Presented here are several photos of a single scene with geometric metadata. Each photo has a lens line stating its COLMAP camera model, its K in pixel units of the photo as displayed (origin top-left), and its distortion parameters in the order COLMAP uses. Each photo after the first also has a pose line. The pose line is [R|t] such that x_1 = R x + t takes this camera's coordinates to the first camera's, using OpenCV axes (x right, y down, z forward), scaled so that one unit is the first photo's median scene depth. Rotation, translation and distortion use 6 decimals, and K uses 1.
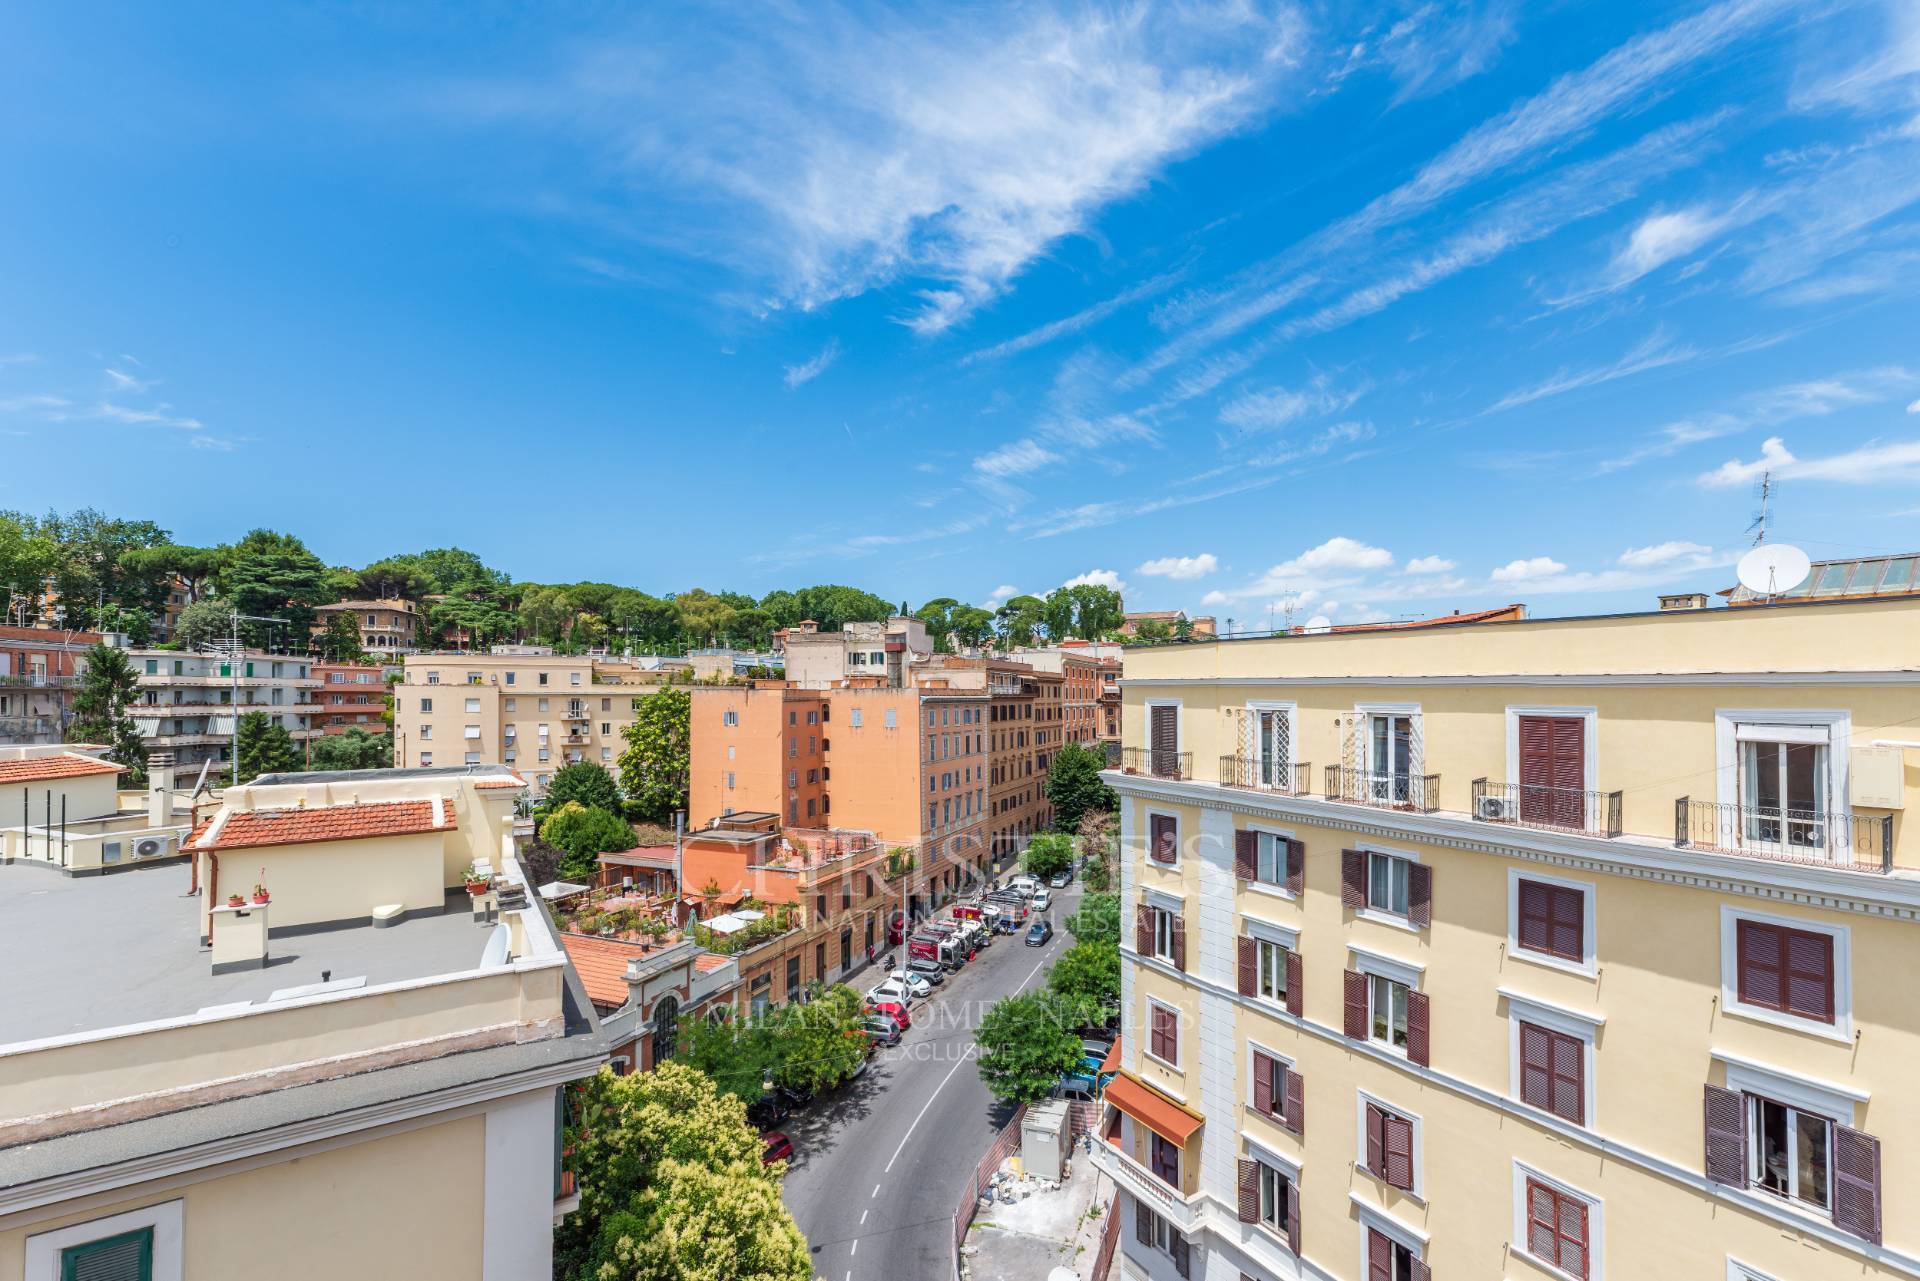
lens RADIAL K [[799.4, 0, 950.2], [0, 799.4, 694.8], [0, 0, 1]] dist [0.000222, 0.000192]
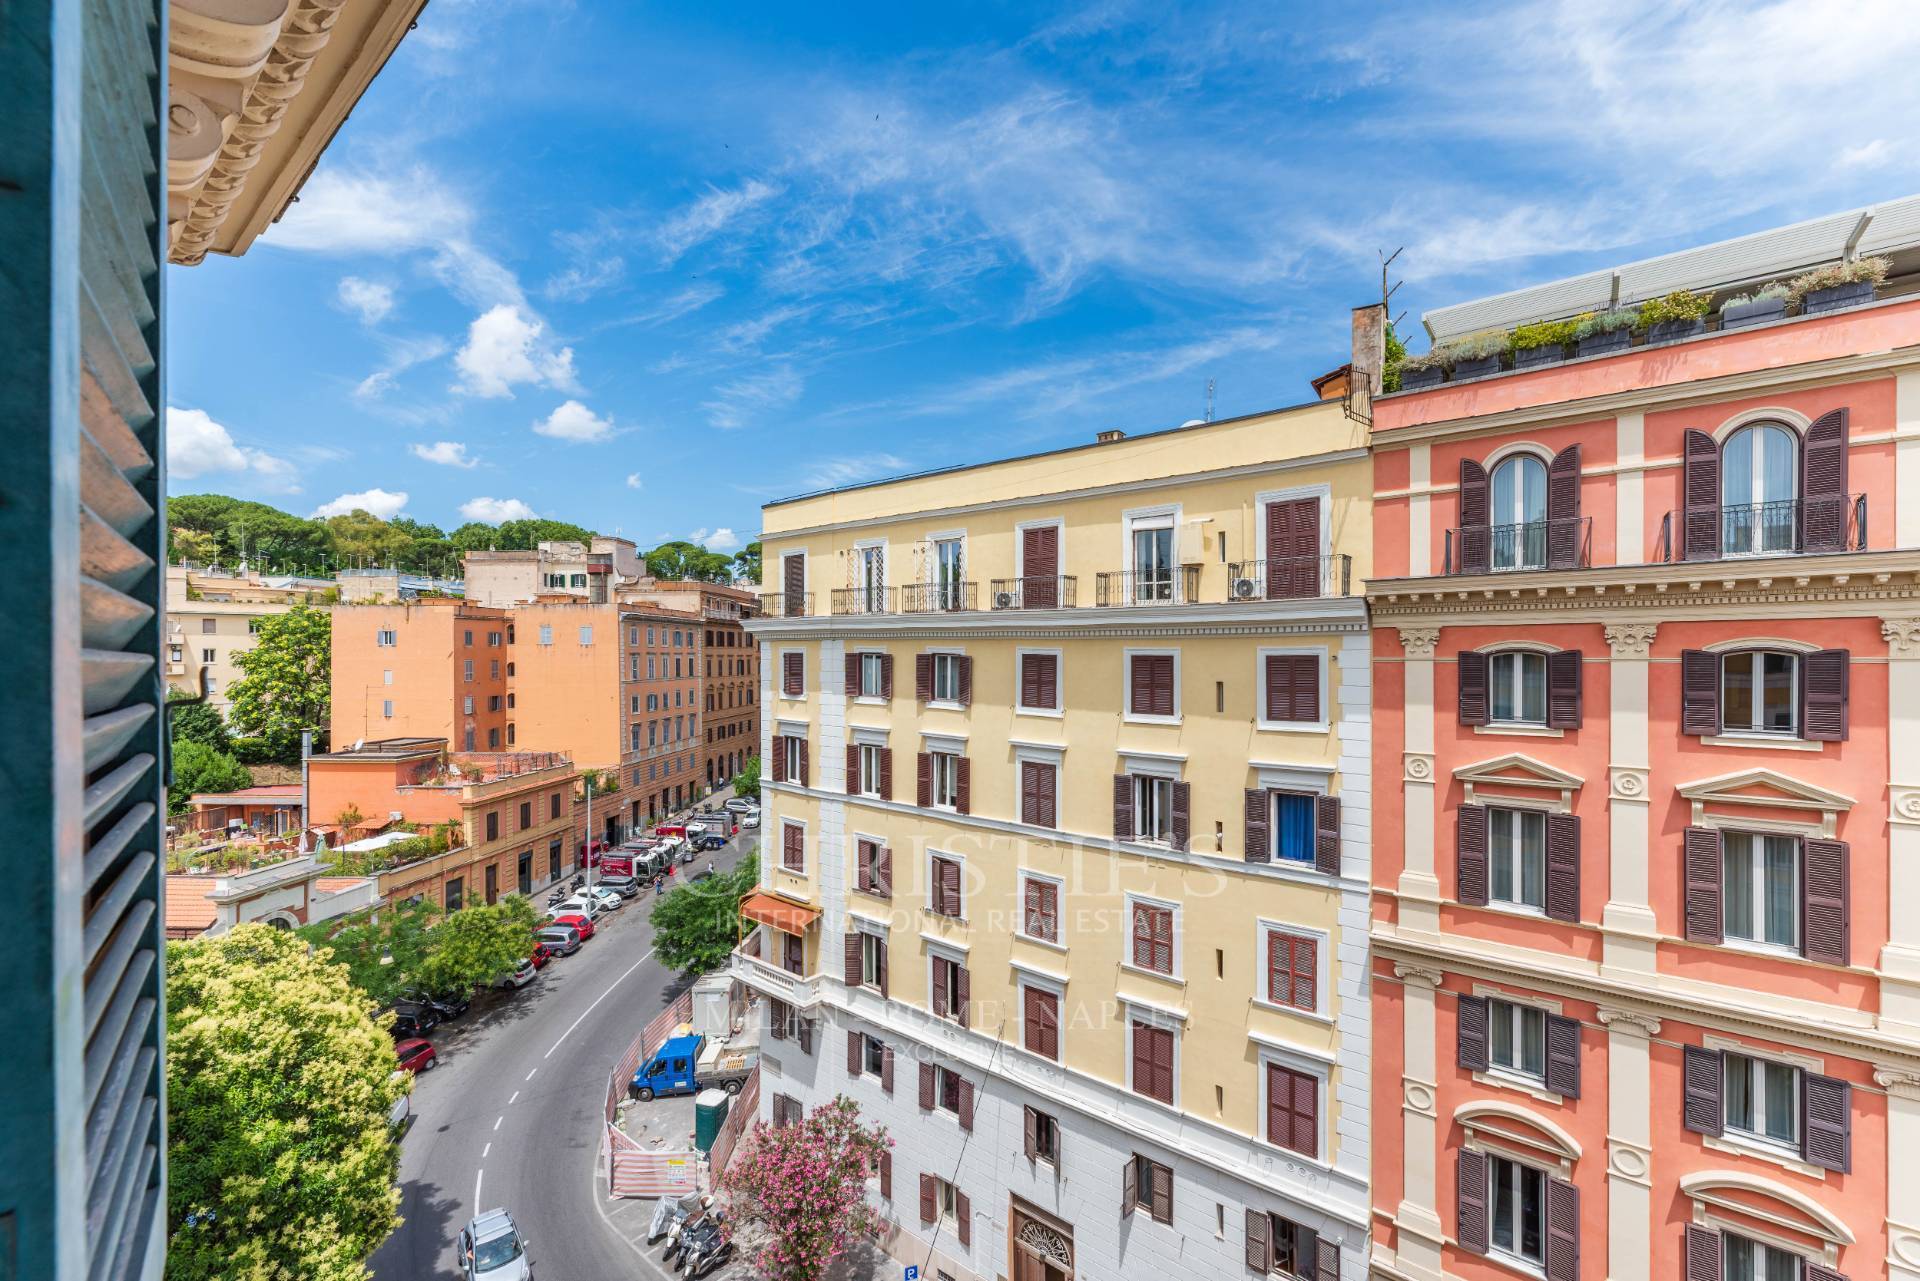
lens RADIAL K [[810.2, 0, 973.9], [0, 810.2, 657.8], [0, 0, 1]] dist [0.003109, 0.000708]
pose [[0.945076, -0.004790, 0.326816, 0.058782], [0.002420, 0.999968, 0.007660, 0.065137], [-0.326842, -0.006449, 0.945057, -0.065273]]
